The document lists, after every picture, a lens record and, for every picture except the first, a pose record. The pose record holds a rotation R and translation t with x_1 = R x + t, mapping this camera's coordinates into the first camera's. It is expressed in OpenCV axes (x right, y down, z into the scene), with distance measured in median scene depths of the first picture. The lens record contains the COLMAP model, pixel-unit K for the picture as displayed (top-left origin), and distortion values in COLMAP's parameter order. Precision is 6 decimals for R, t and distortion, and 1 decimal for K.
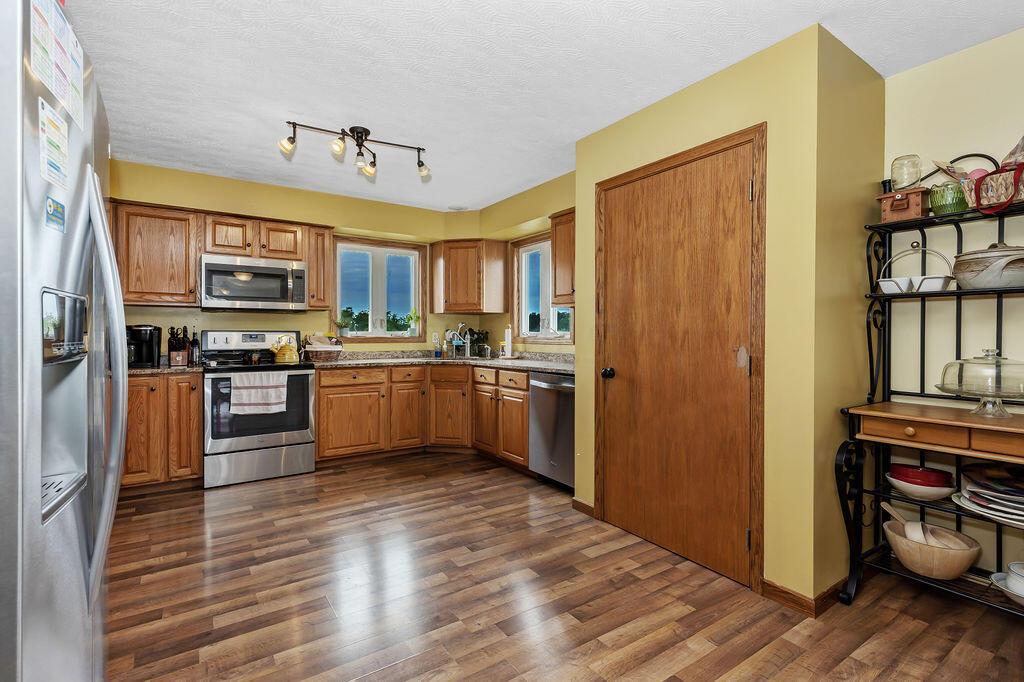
lens RADIAL K [[485.6, 0, 531.8], [0, 485.6, 334.8], [0, 0, 1]] dist [-0.000605, 0.001168]
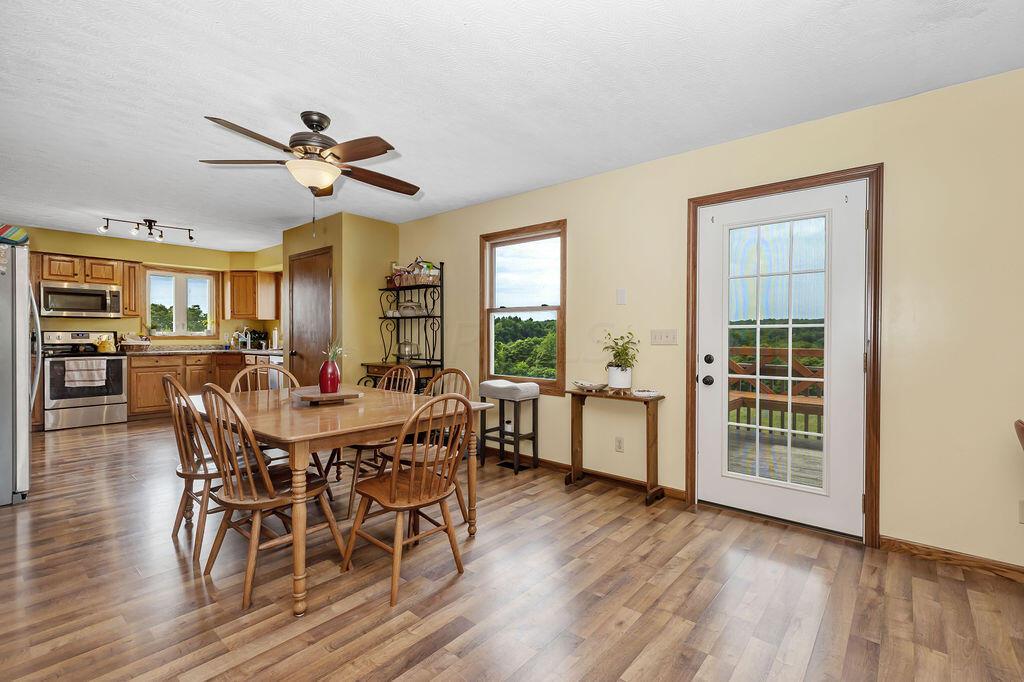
lens RADIAL K [[485.6, 0, 514.0], [0, 485.6, 340.5], [0, 0, 1]] dist [-0.000605, 0.001168]
pose [[0.976425, -0.000250, 0.215857, 0.414585], [-0.001891, 0.999951, 0.009712, 0.003541], [-0.215849, -0.009891, 0.976377, -0.761549]]
